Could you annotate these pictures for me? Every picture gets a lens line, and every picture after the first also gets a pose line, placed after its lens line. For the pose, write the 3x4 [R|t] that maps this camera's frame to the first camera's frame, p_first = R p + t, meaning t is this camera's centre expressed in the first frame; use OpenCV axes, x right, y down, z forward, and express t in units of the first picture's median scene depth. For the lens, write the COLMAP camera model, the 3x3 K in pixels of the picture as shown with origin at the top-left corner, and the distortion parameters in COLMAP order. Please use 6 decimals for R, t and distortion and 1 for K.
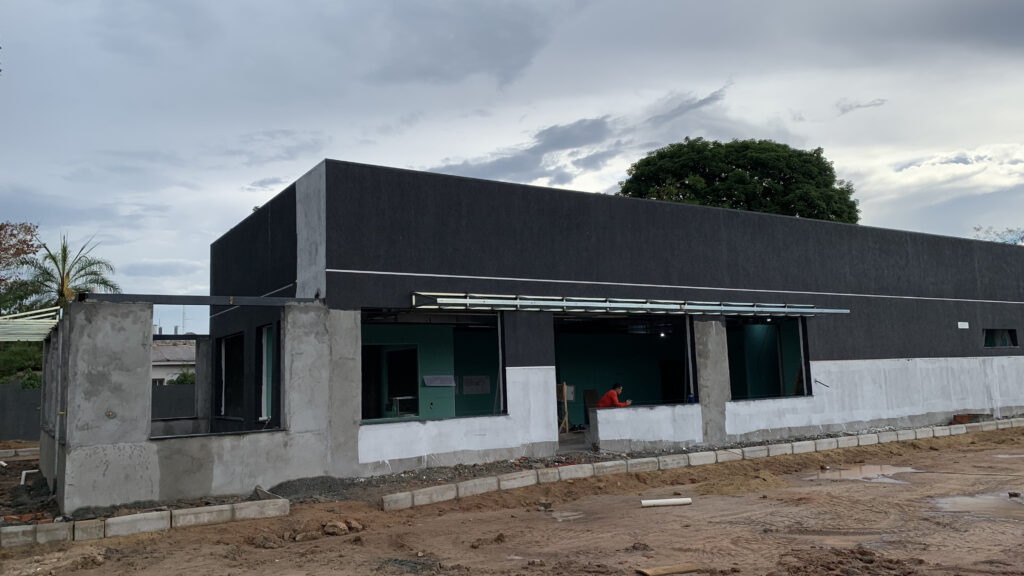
lens RADIAL K [[794.2, 0, 510.1], [0, 794.2, 265.2], [0, 0, 1]] dist [0.059394, -0.066492]
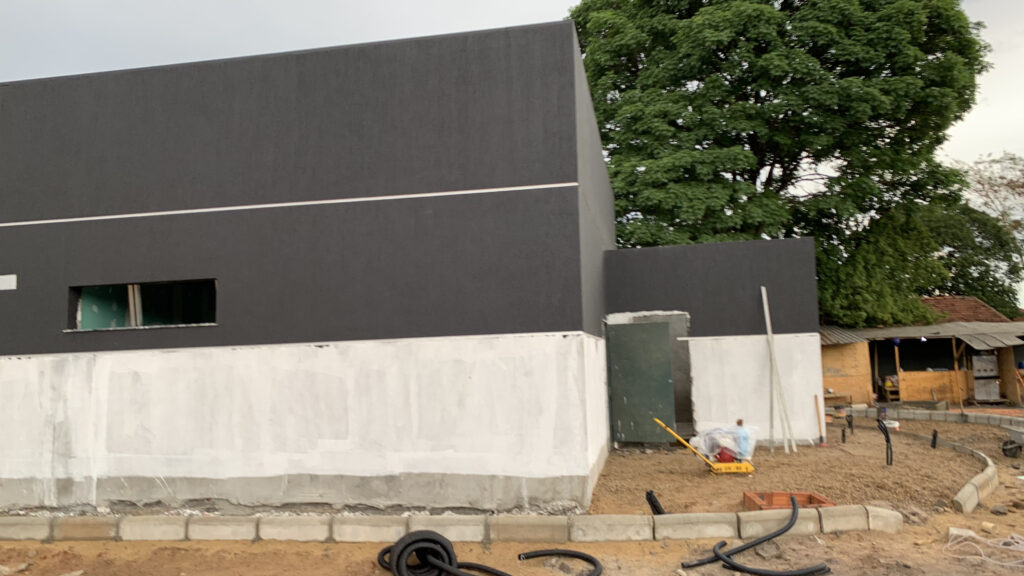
lens RADIAL K [[785.7, 0, 513.5], [0, 785.7, 279.6], [0, 0, 1]] dist [0.022211, -0.007454]
pose [[0.716062, -0.060658, -0.695397, 1.225618], [0.107543, 0.993910, 0.024042, 0.106877], [0.689703, -0.092000, 0.718224, 1.024700]]
